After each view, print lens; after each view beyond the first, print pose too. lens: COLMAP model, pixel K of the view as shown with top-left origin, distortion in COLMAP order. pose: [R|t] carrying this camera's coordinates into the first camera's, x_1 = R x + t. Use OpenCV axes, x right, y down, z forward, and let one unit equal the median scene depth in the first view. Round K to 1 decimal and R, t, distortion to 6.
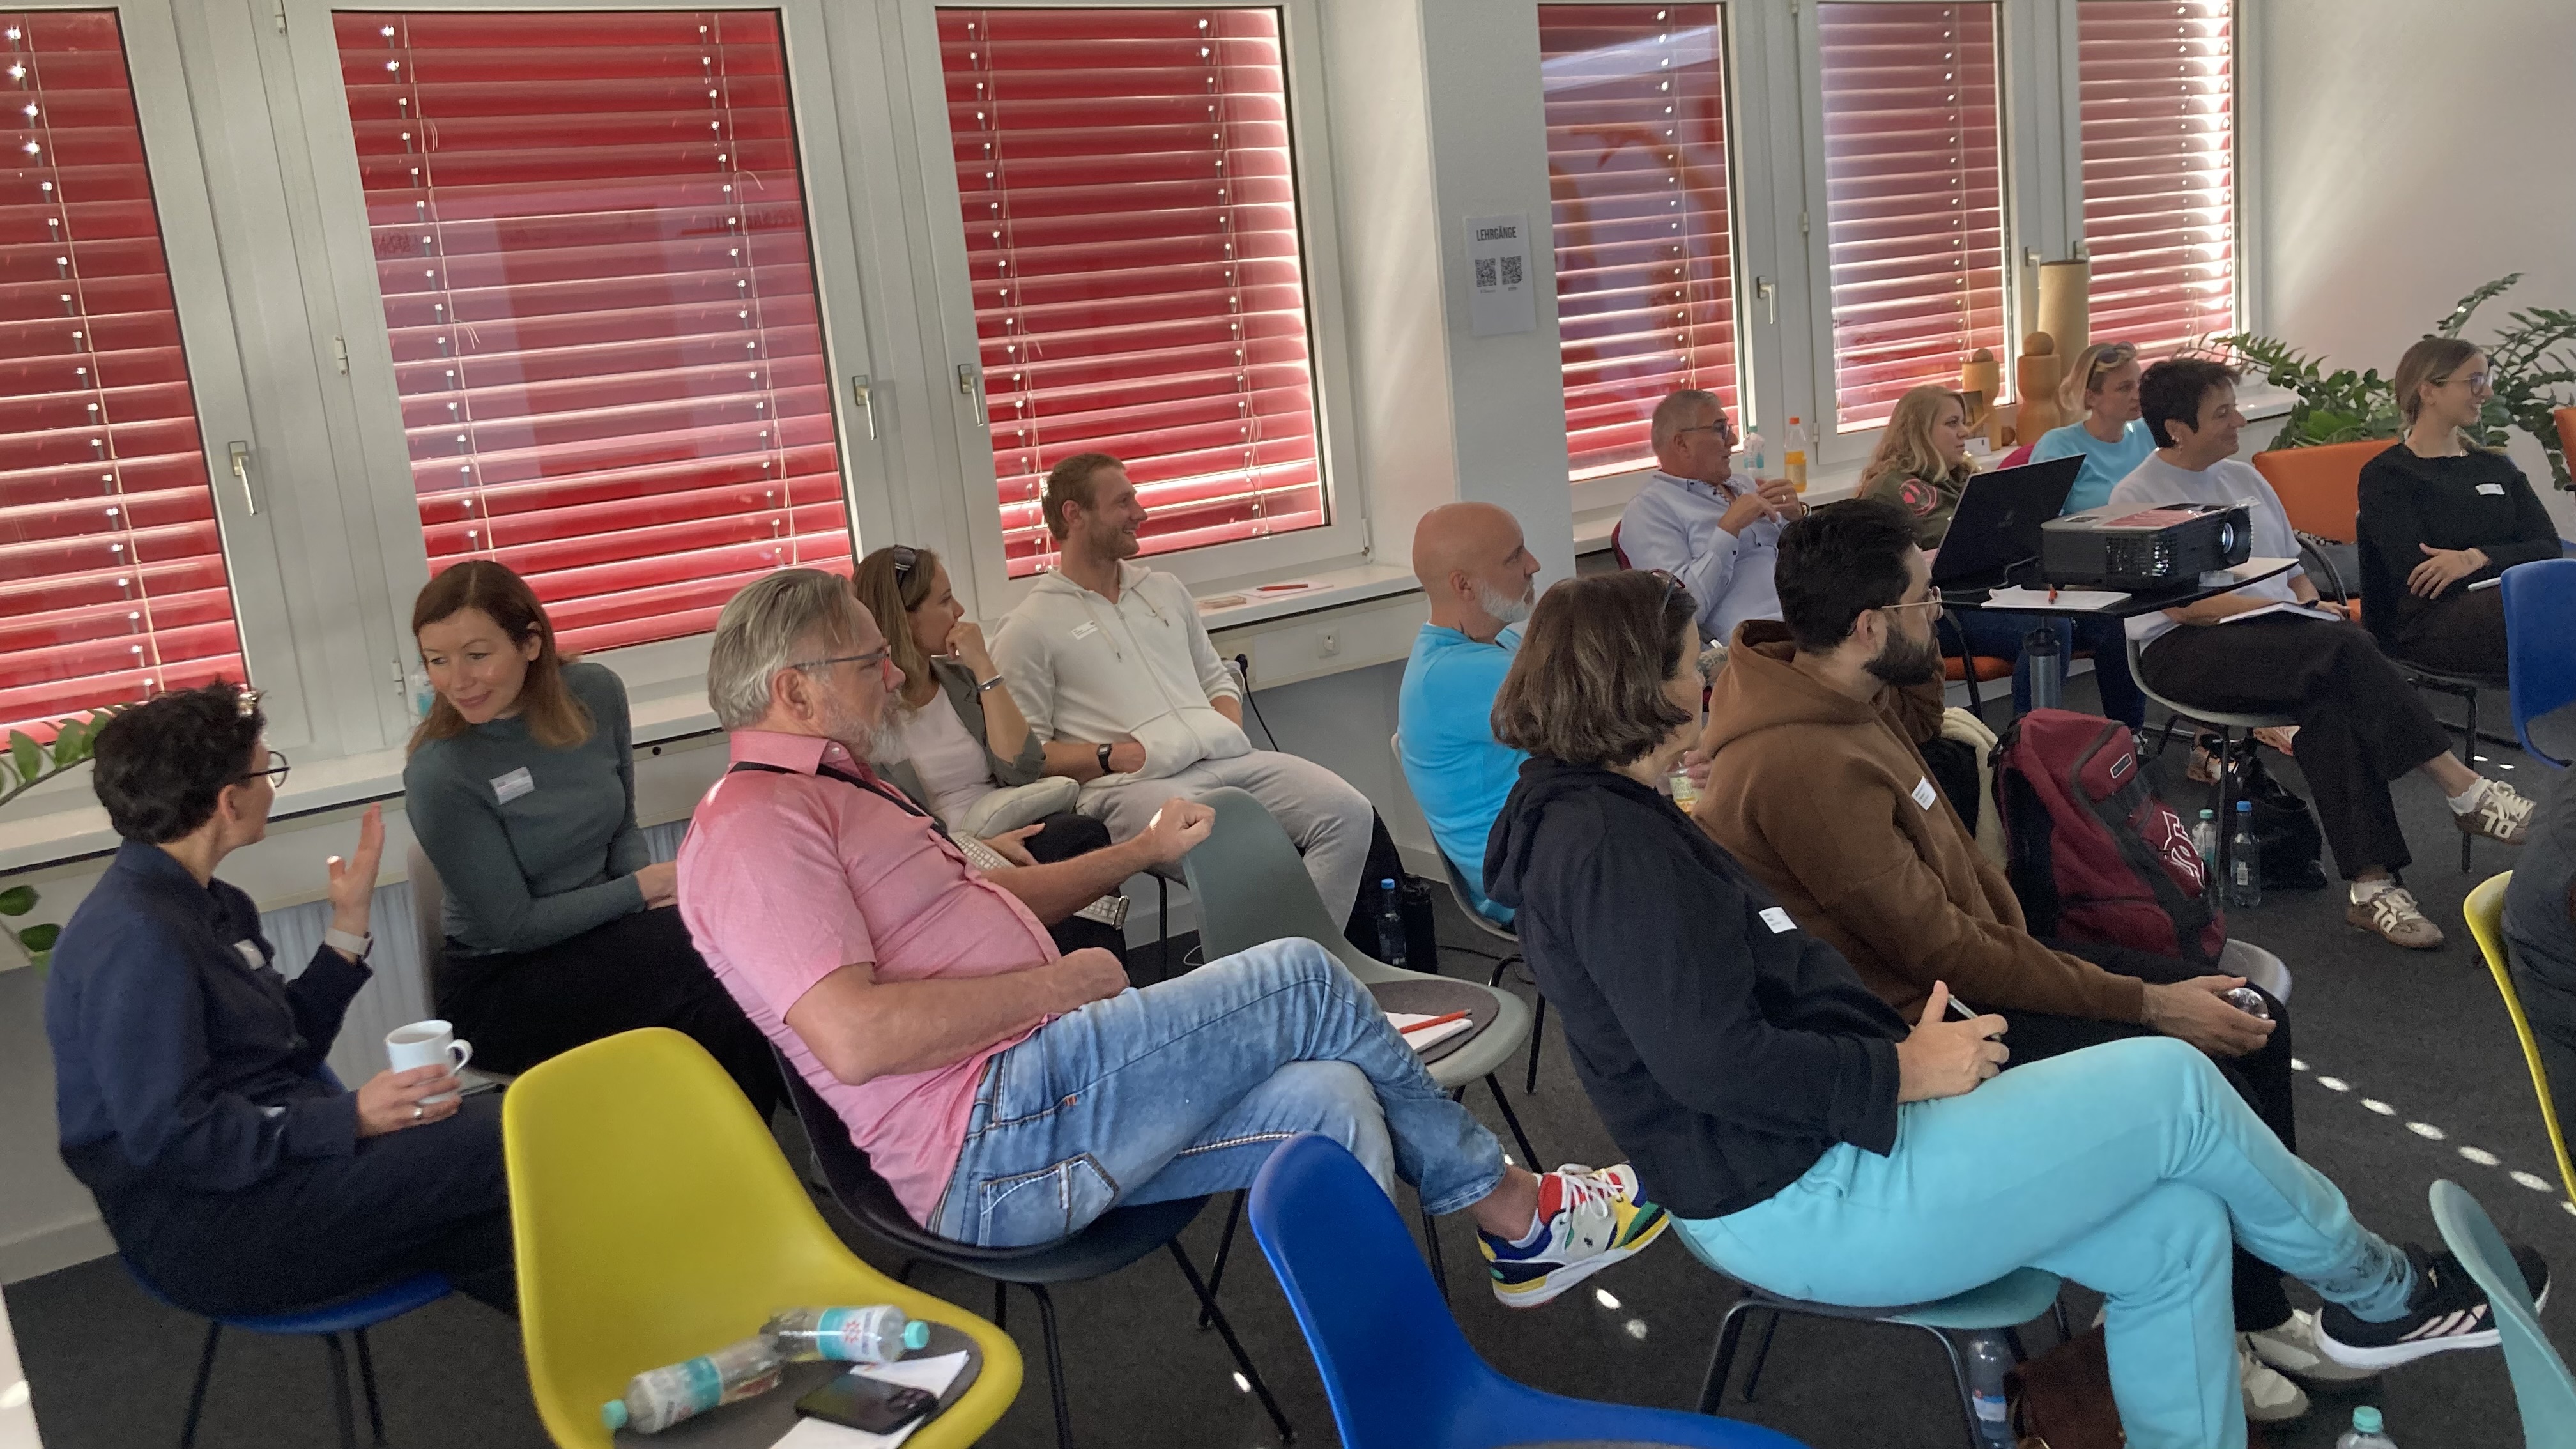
lens RADIAL K [[2167.9, 0, 1288.0], [0, 2167.9, 724.5], [0, 0, 1]] dist [0.103344, -0.107607]
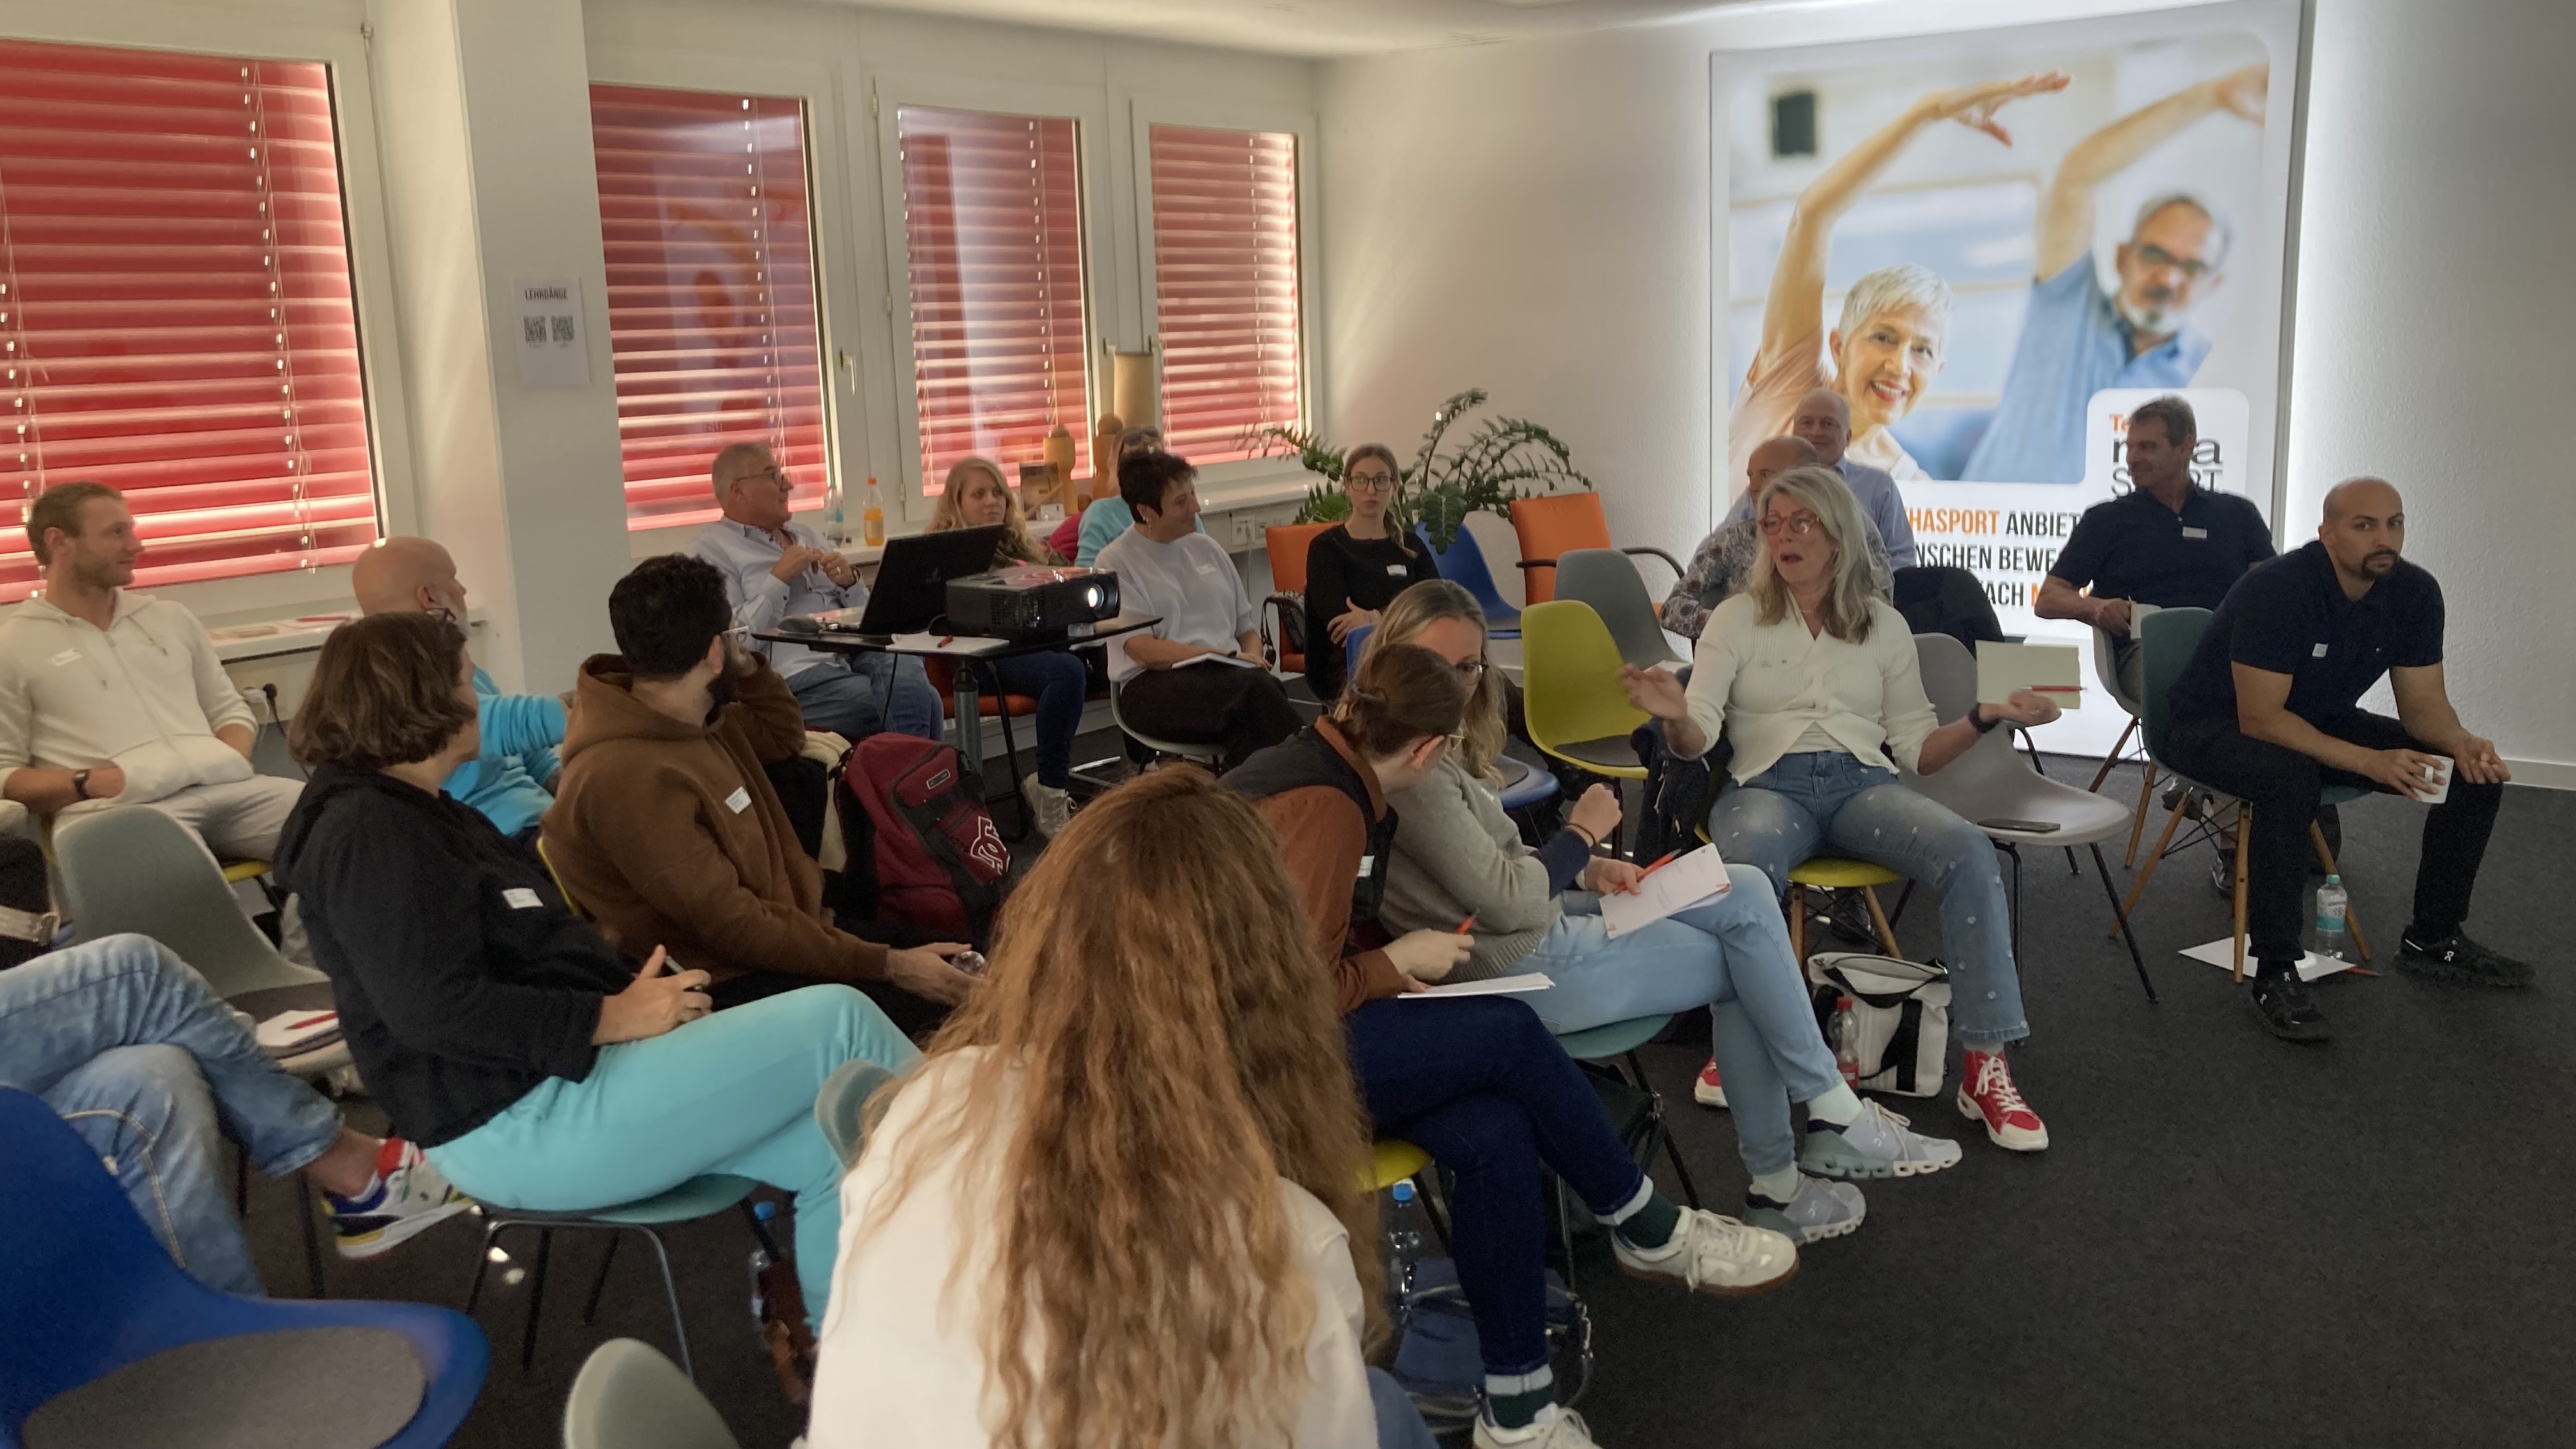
lens RADIAL K [[2167.9, 0, 1288.0], [0, 2167.9, 724.5], [0, 0, 1]] dist [0.103344, -0.107607]
pose [[0.952497, 0.006696, 0.304475, 0.137946], [-0.000147, 0.999768, -0.021527, 0.010244], [-0.304549, 0.020459, 0.952277, -0.154892]]
